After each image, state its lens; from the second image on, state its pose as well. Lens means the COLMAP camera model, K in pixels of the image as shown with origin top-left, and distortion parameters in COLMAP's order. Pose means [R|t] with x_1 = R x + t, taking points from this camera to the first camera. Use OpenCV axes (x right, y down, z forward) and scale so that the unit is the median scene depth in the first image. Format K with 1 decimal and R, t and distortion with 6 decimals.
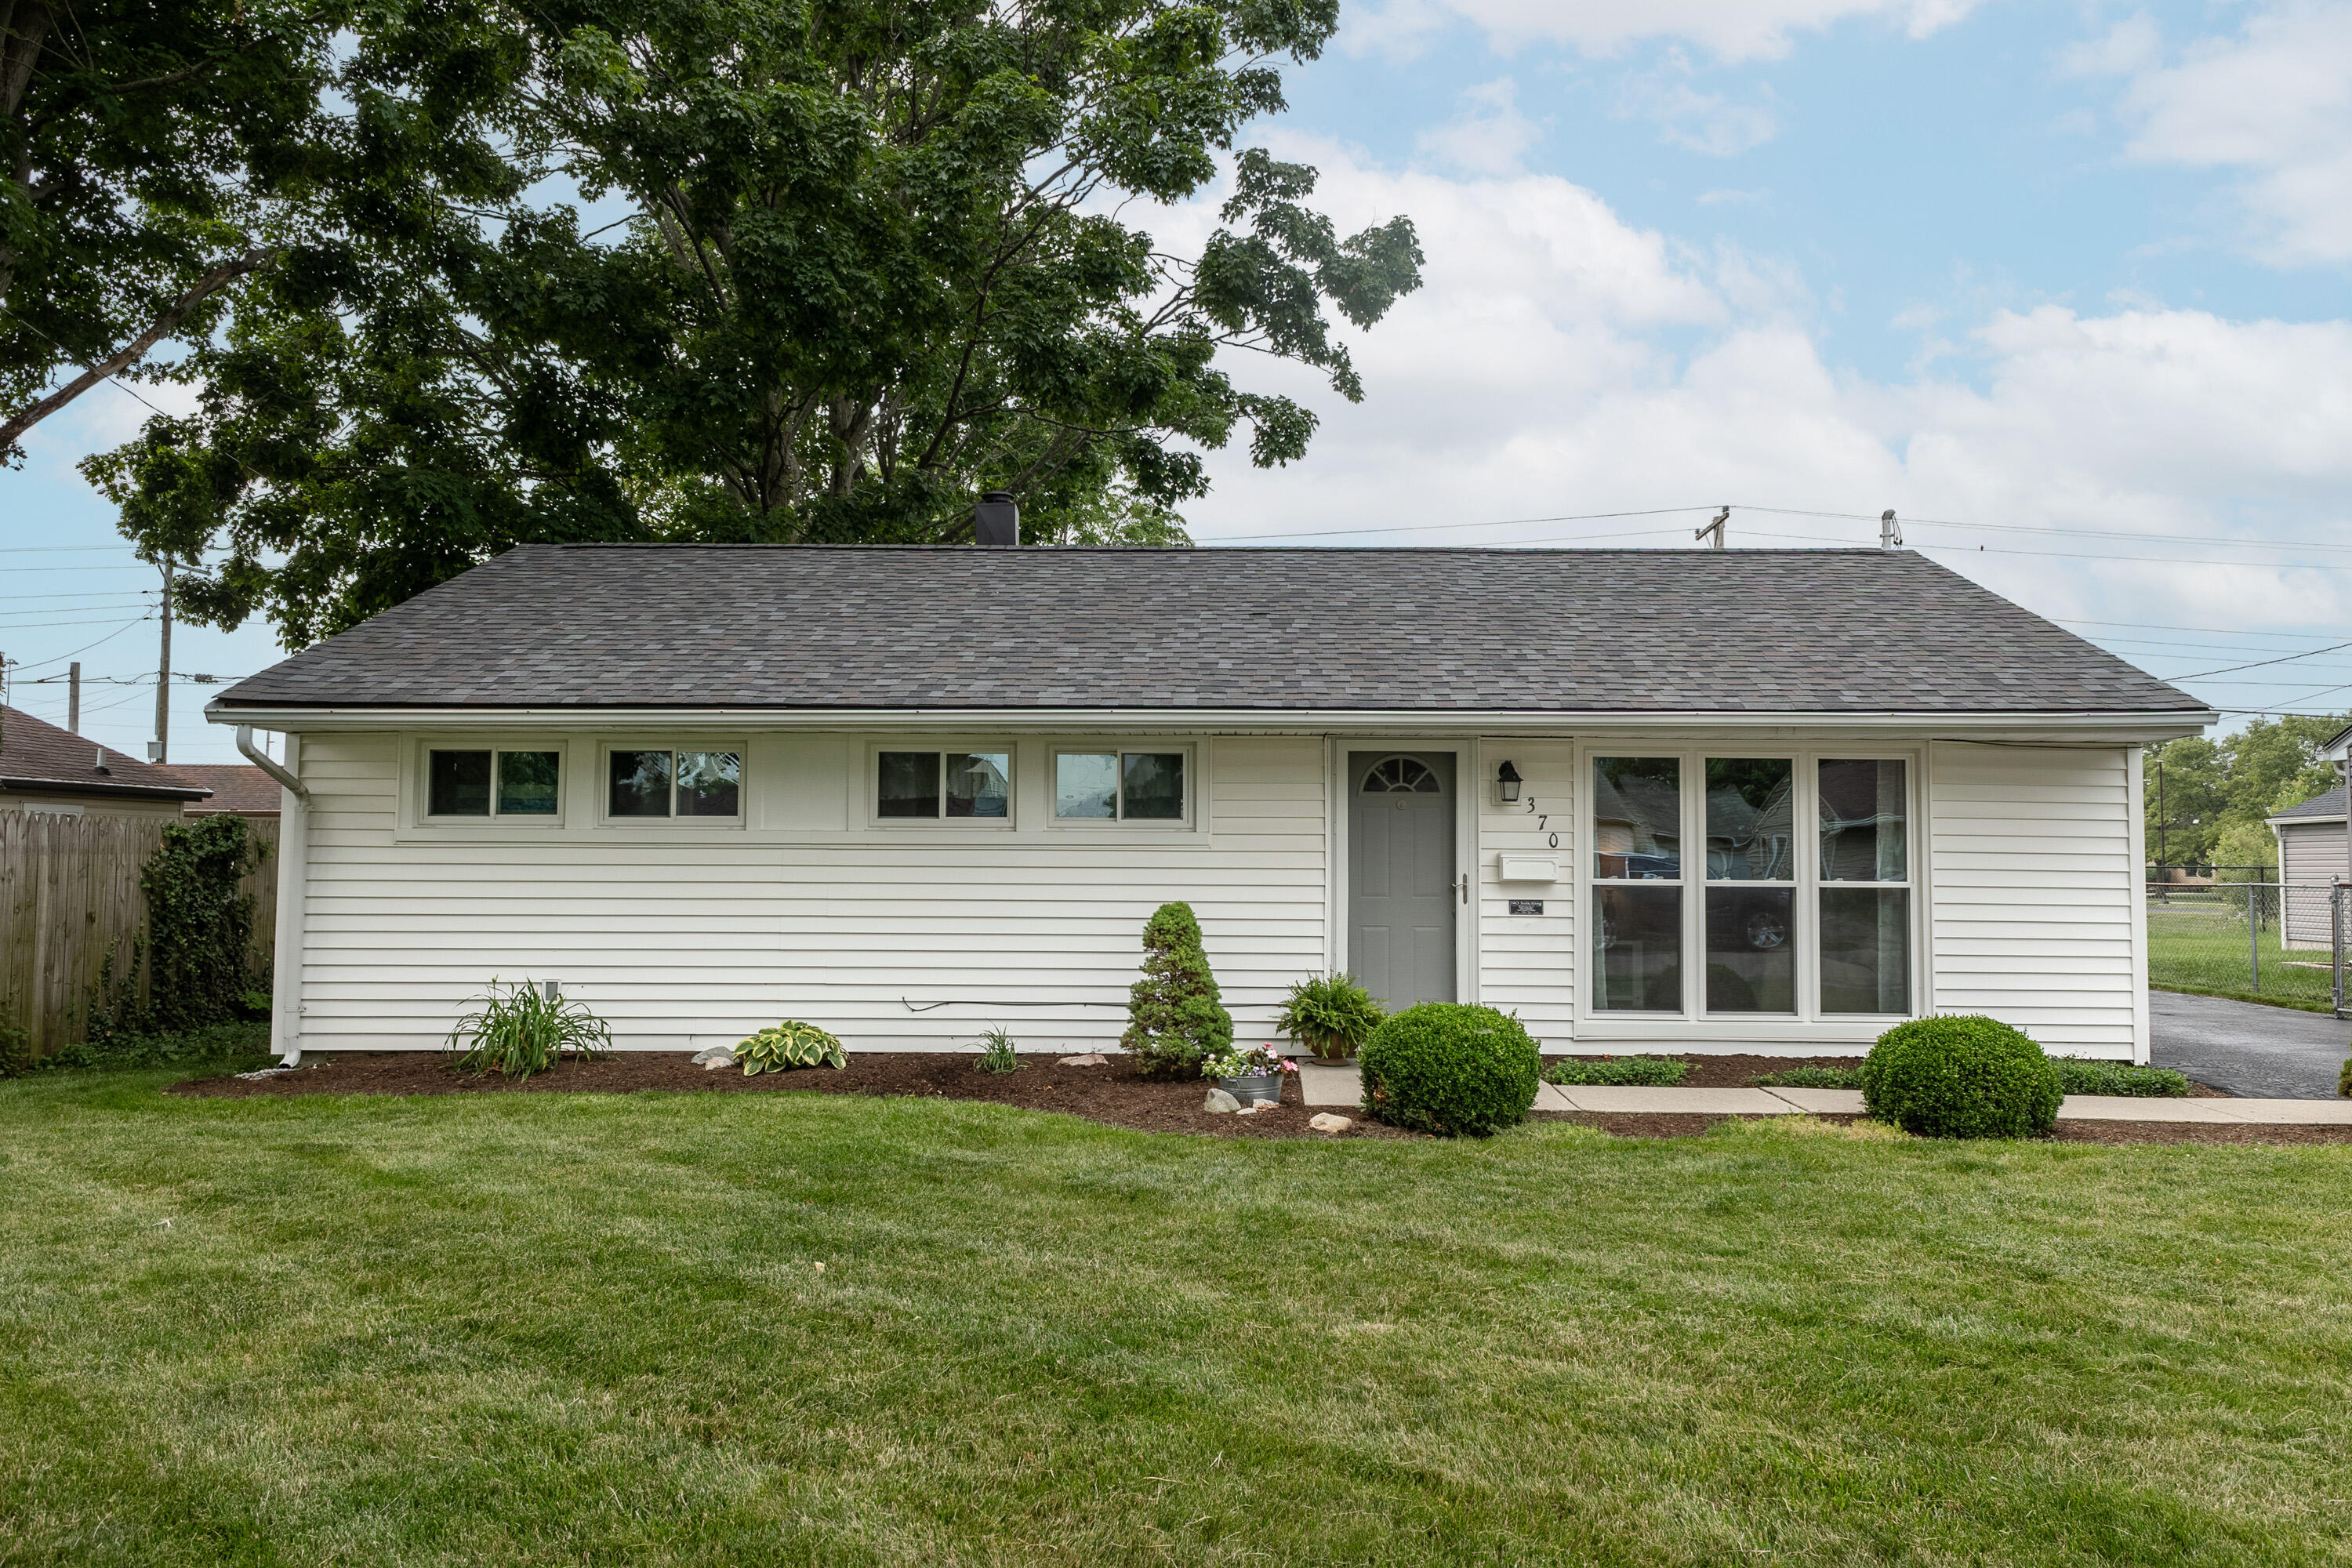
lens RADIAL K [[1631.7, 0, 1168.0], [0, 1631.7, 783.4], [0, 0, 1]] dist [0.030447, -0.001880]
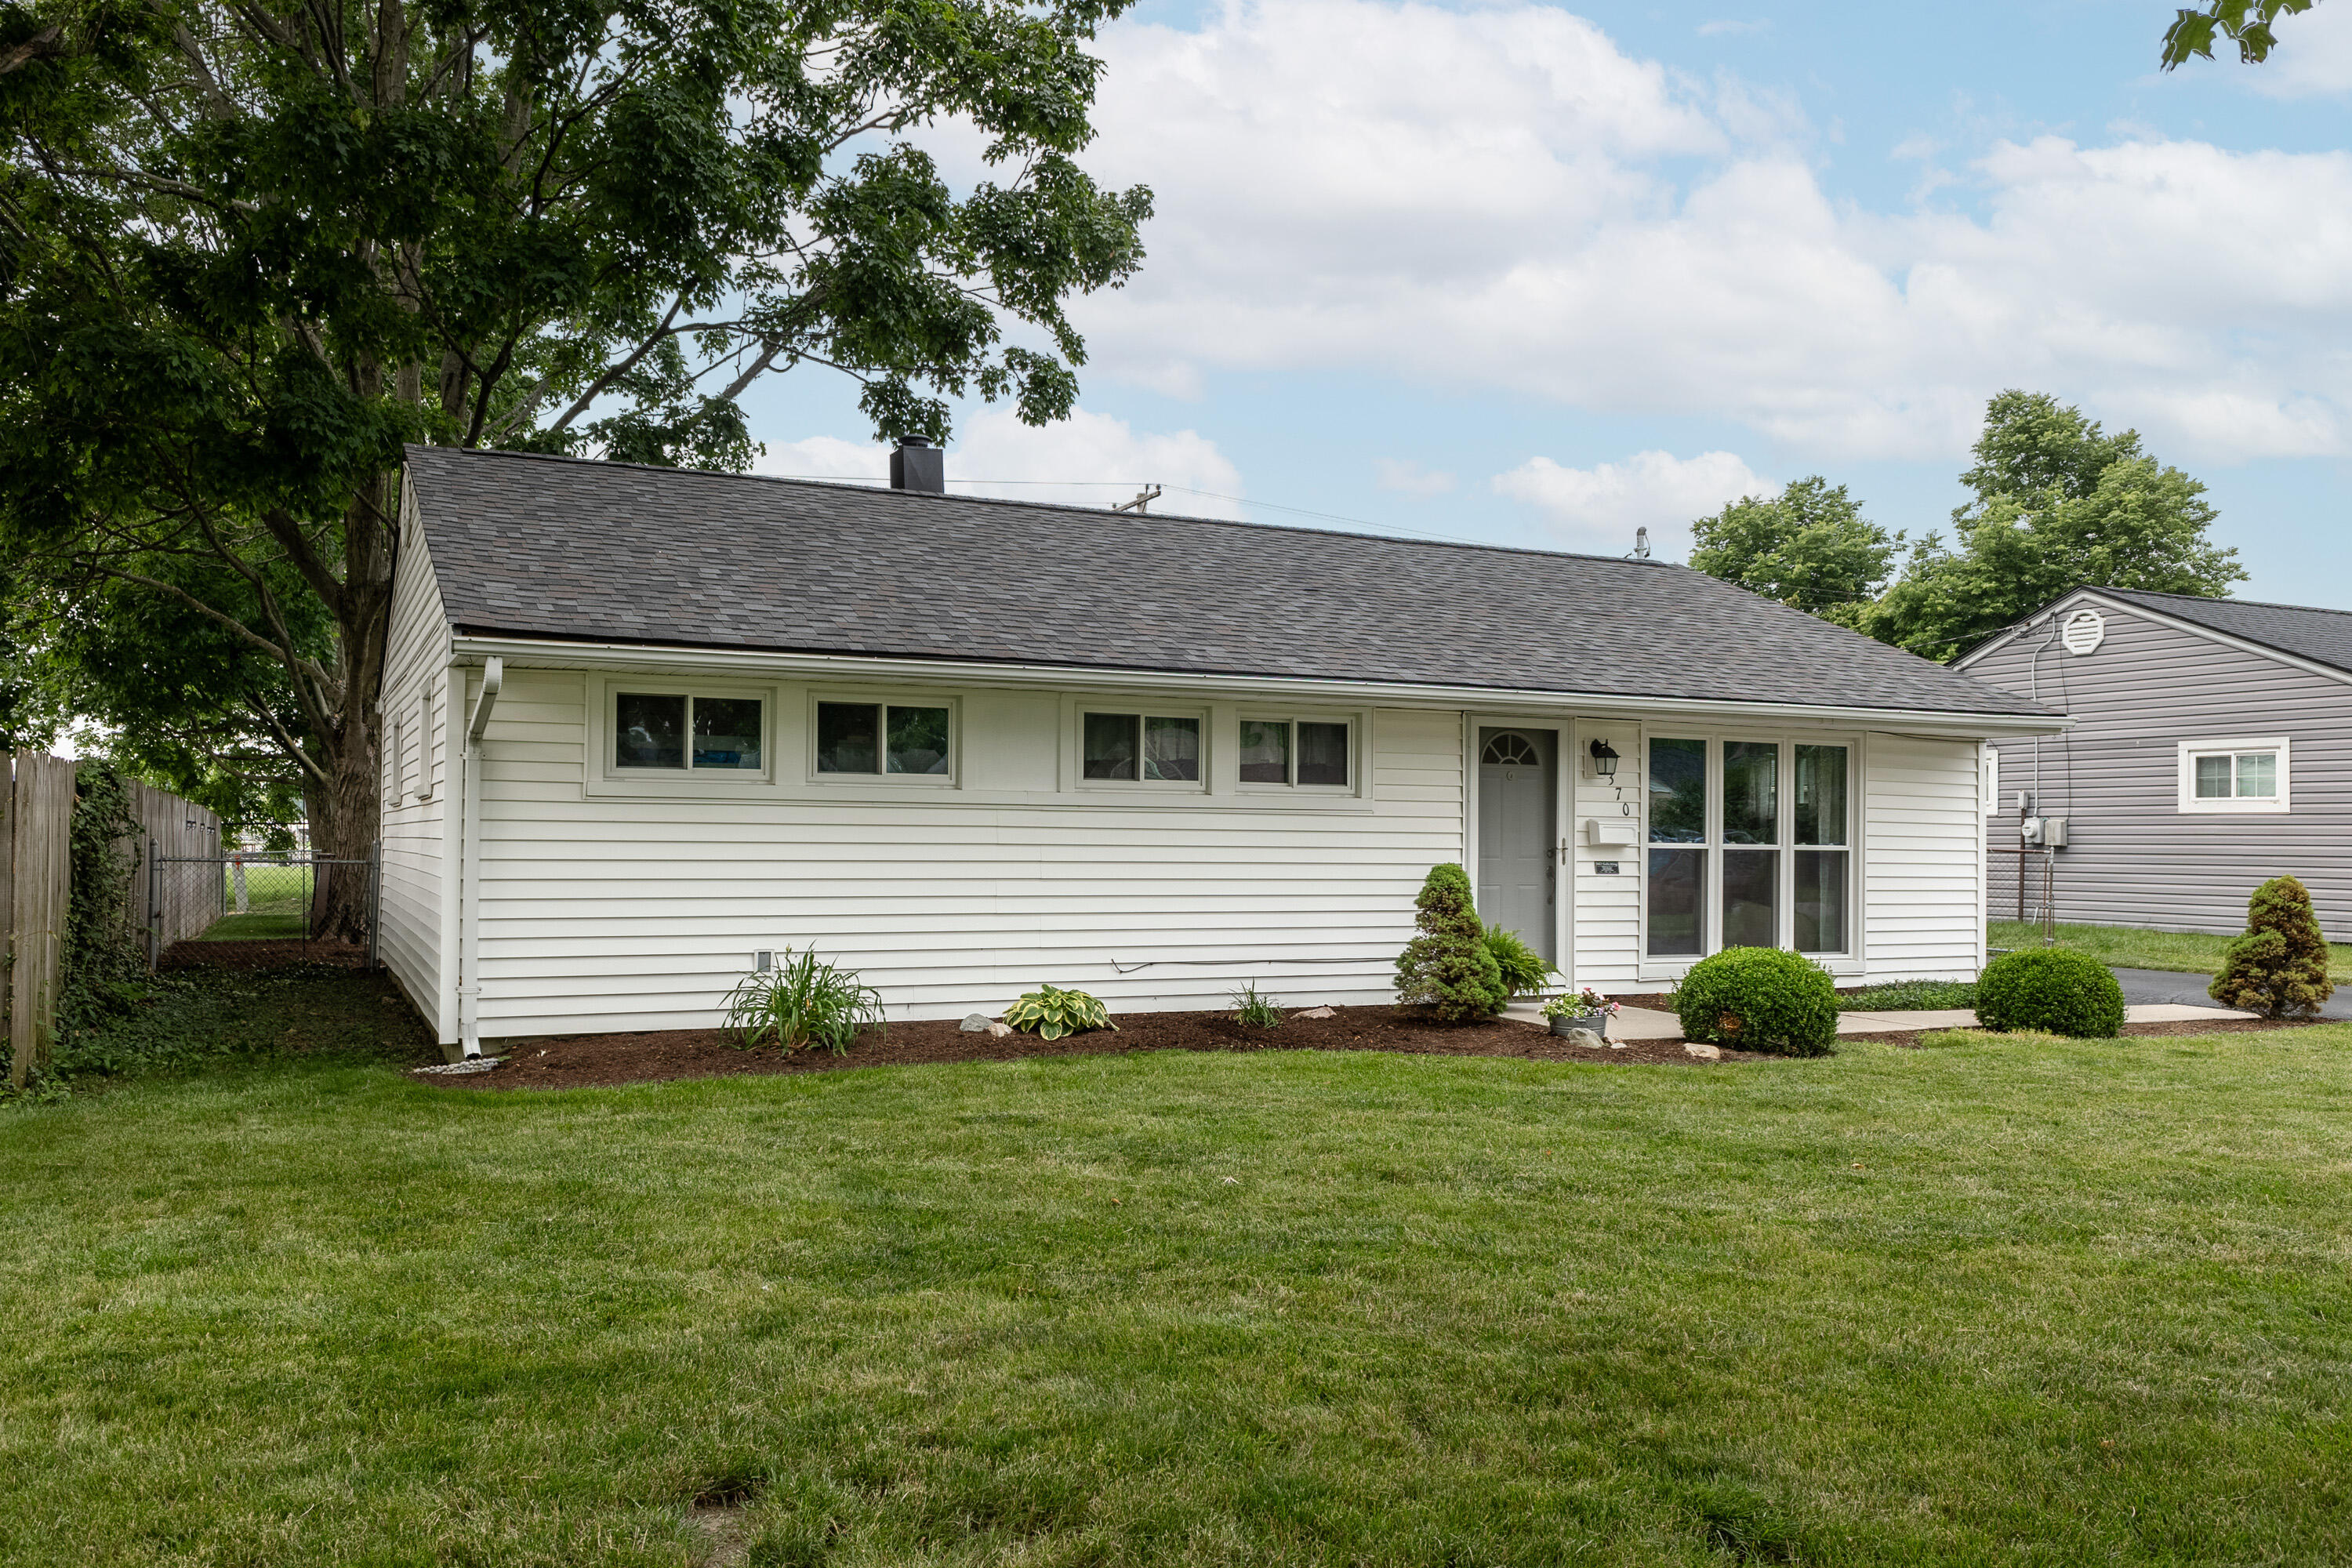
lens RADIAL K [[1752.5, 0, 1102.7], [0, 1752.5, 786.3], [0, 0, 1]] dist [0.011954, 0.004411]
pose [[0.905477, 0.016805, 0.424063, -0.623639], [-0.029557, 0.999287, 0.023511, 0.000152], [-0.423365, -0.033823, 0.905327, 0.035371]]
